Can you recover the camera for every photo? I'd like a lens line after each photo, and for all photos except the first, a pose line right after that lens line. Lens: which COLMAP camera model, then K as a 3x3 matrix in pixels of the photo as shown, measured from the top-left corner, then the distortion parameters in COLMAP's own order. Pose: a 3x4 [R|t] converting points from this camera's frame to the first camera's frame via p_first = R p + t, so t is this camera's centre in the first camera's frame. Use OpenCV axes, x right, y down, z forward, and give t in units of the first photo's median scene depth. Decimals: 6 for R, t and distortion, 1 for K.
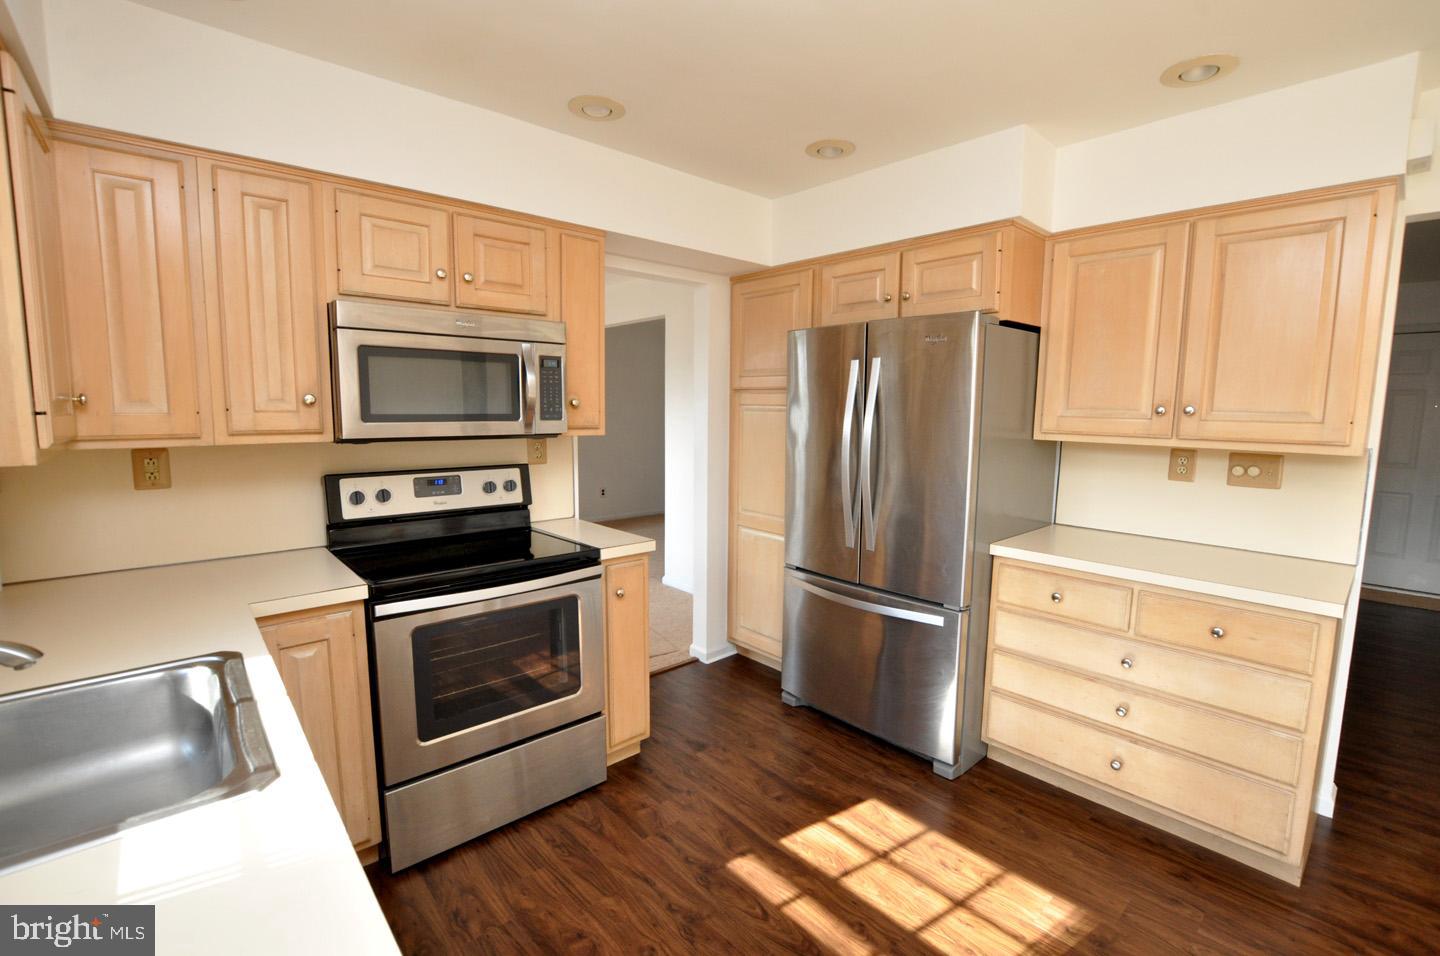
lens RADIAL K [[630.4, 0, 723.7], [0, 630.4, 479.3], [0, 0, 1]] dist [-0.032599, 0.001751]
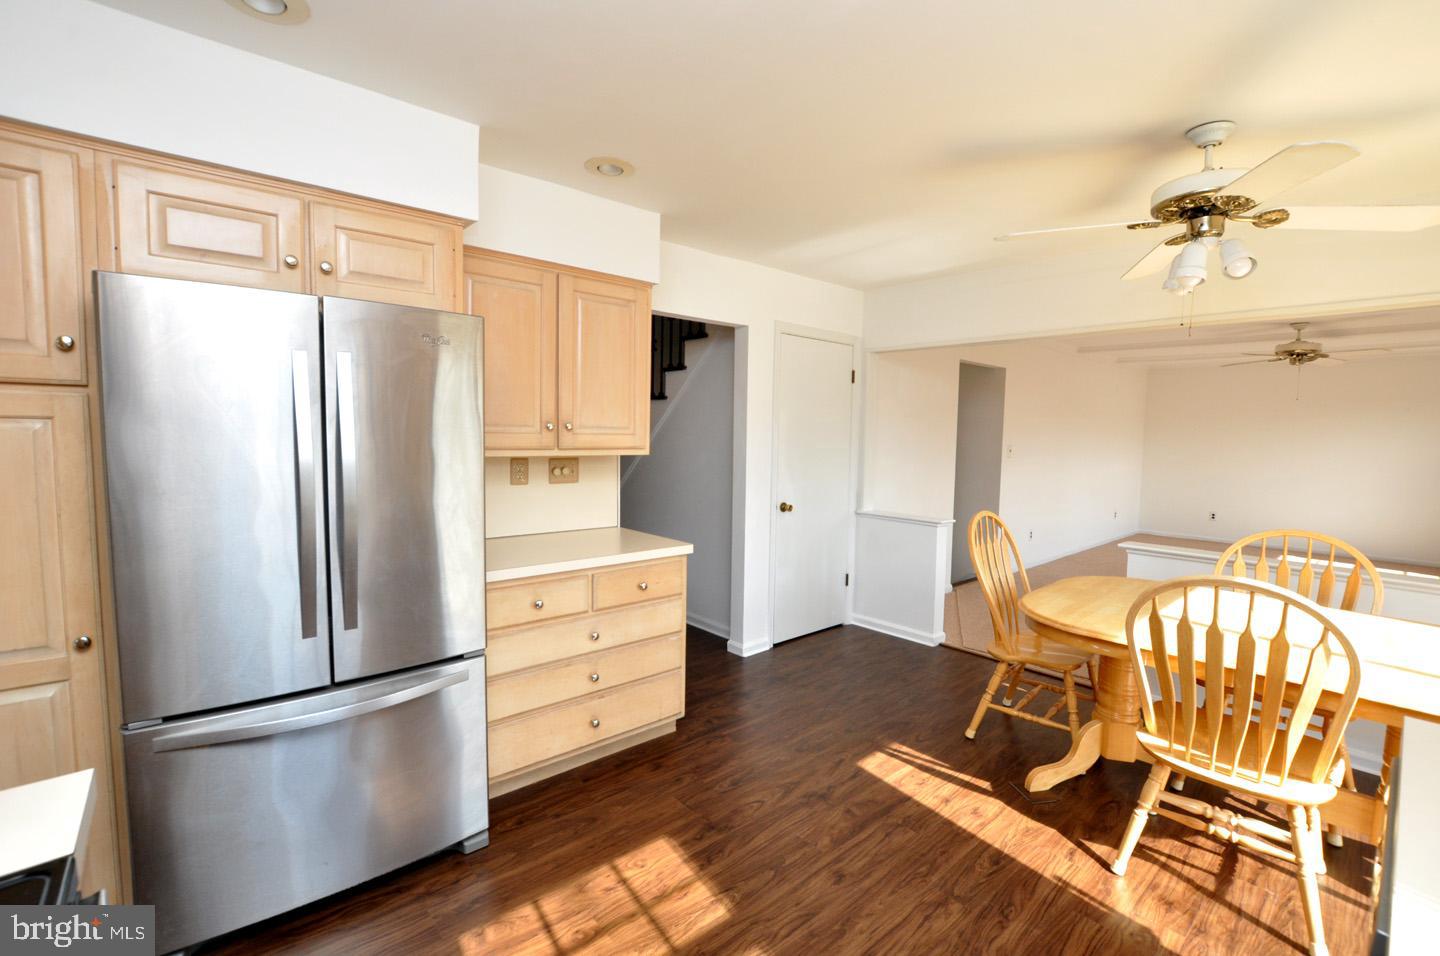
lens RADIAL K [[630.4, 0, 724.6], [0, 630.4, 479.4], [0, 0, 1]] dist [-0.032599, 0.001751]
pose [[0.007765, -0.086024, 0.996263, -0.499870], [0.099349, 0.991430, 0.084833, -0.077702], [-0.995022, 0.098319, 0.016245, 0.650148]]
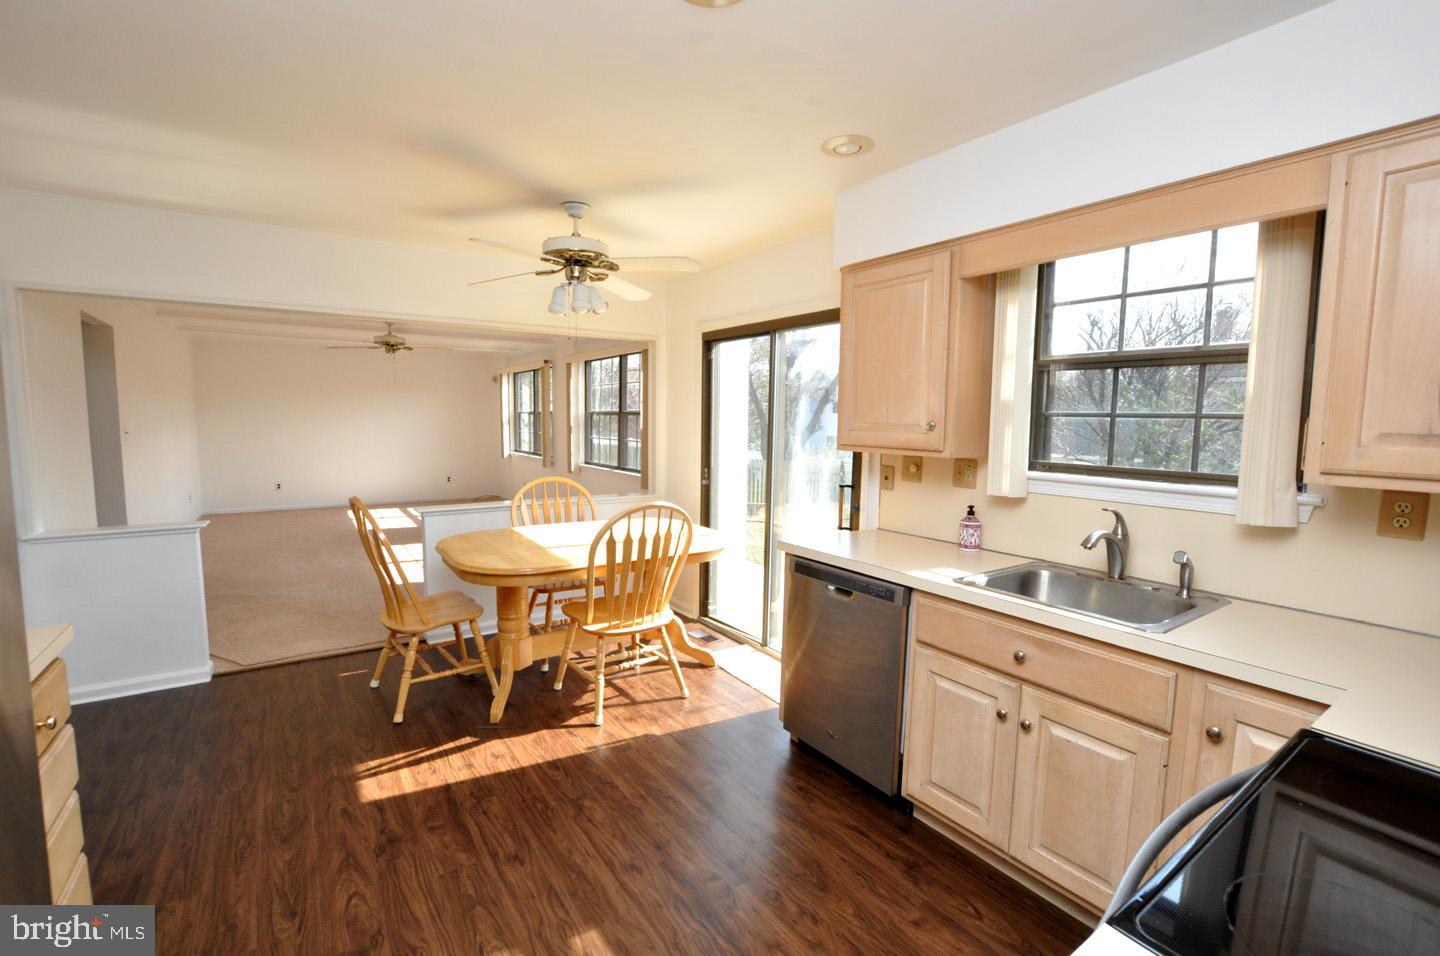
lens RADIAL K [[630.4, 0, 722.1], [0, 630.4, 477.6], [0, 0, 1]] dist [-0.032599, 0.001751]
pose [[-0.991932, -0.034630, 0.121949, -0.043670], [-0.008279, 0.977607, 0.210276, -0.156905], [-0.126500, 0.207570, -0.970007, 1.286407]]
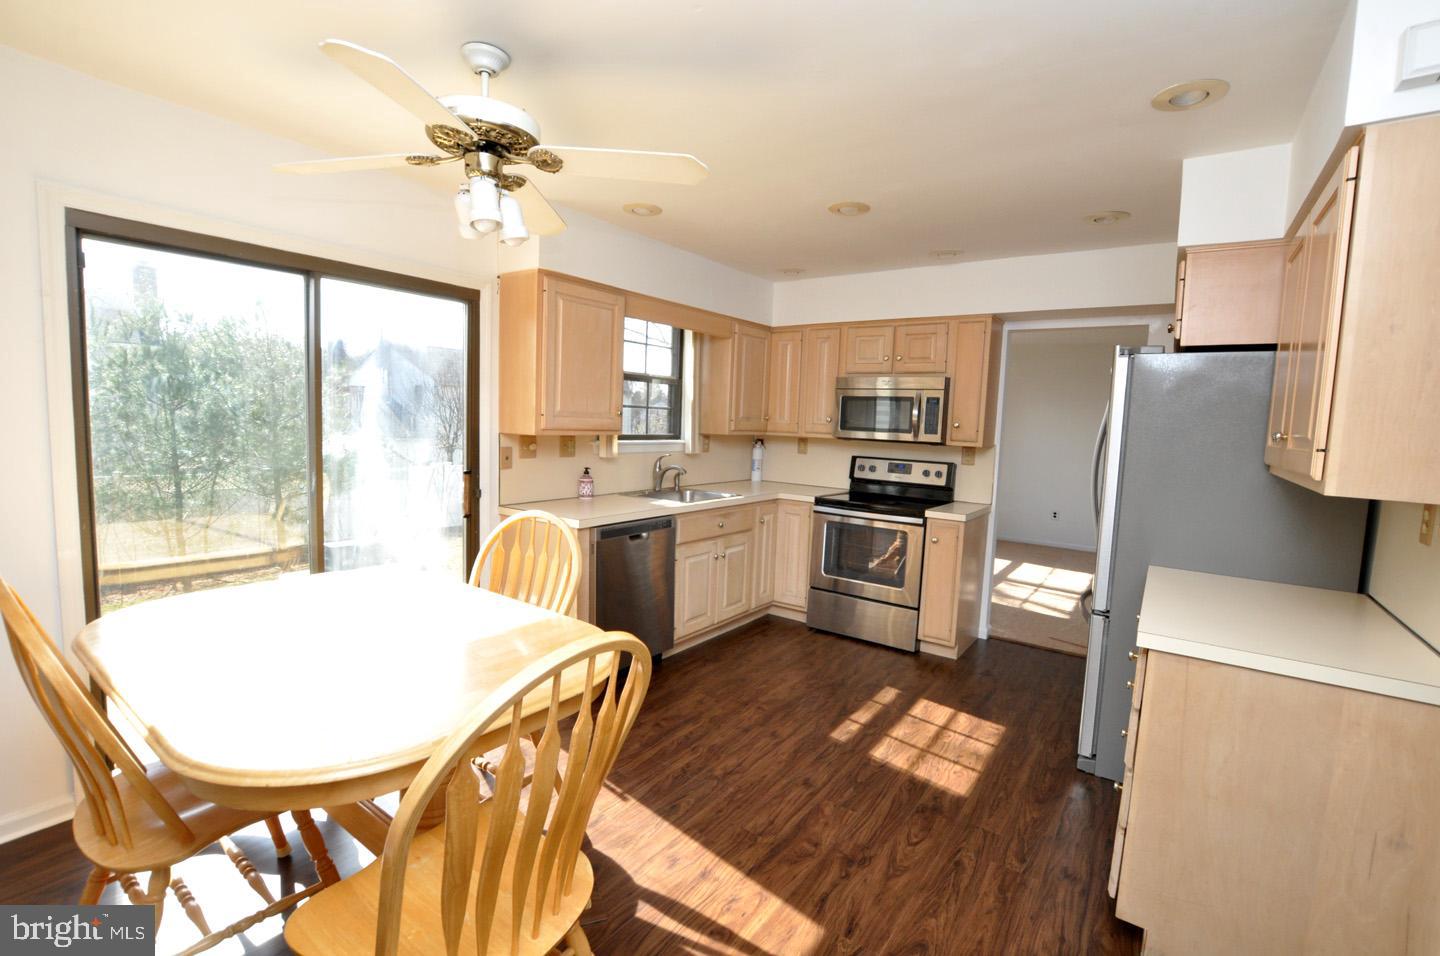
lens RADIAL K [[630.4, 0, 724.4], [0, 630.4, 476.9], [0, 0, 1]] dist [-0.032599, 0.001751]
pose [[0.214771, 0.089567, -0.972549, 1.348646], [-0.148959, 0.987140, 0.058016, 0.006106], [0.965238, 0.132409, 0.225350, 0.093235]]
